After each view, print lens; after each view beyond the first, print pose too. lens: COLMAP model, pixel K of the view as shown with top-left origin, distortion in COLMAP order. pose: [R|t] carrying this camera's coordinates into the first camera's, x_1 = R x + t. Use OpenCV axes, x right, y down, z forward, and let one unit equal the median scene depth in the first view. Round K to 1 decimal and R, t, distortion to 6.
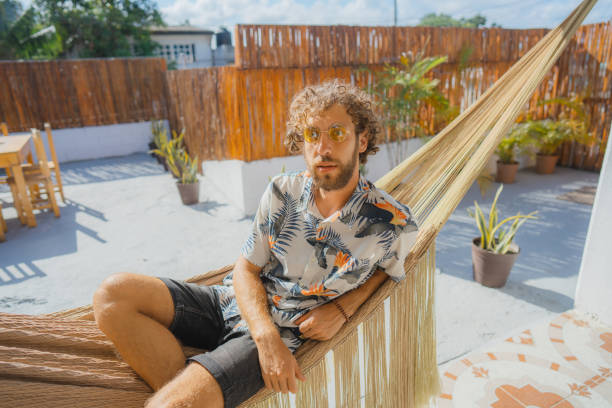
lens RADIAL K [[409.2, 0, 316.7], [0, 409.2, 203.9], [0, 0, 1]] dist [0.003606, 0.003479]
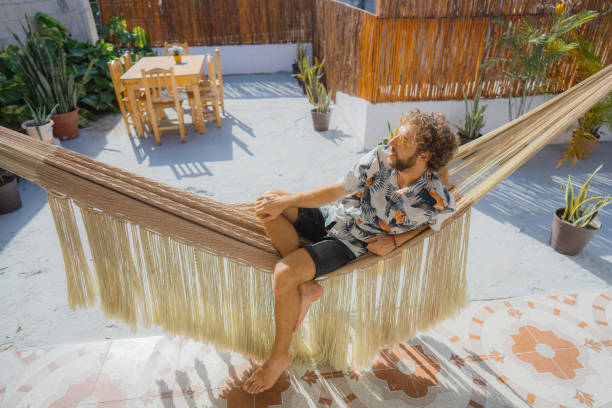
lens RADIAL K [[409.2, 0, 316.7], [0, 409.2, 203.9], [0, 0, 1]] dist [0.003606, 0.003479]
pose [[0.943100, 0.185365, -0.276047, 0.037479], [-0.130742, 0.970051, 0.204714, -0.035499], [0.305727, -0.156975, 0.939090, -0.119019]]
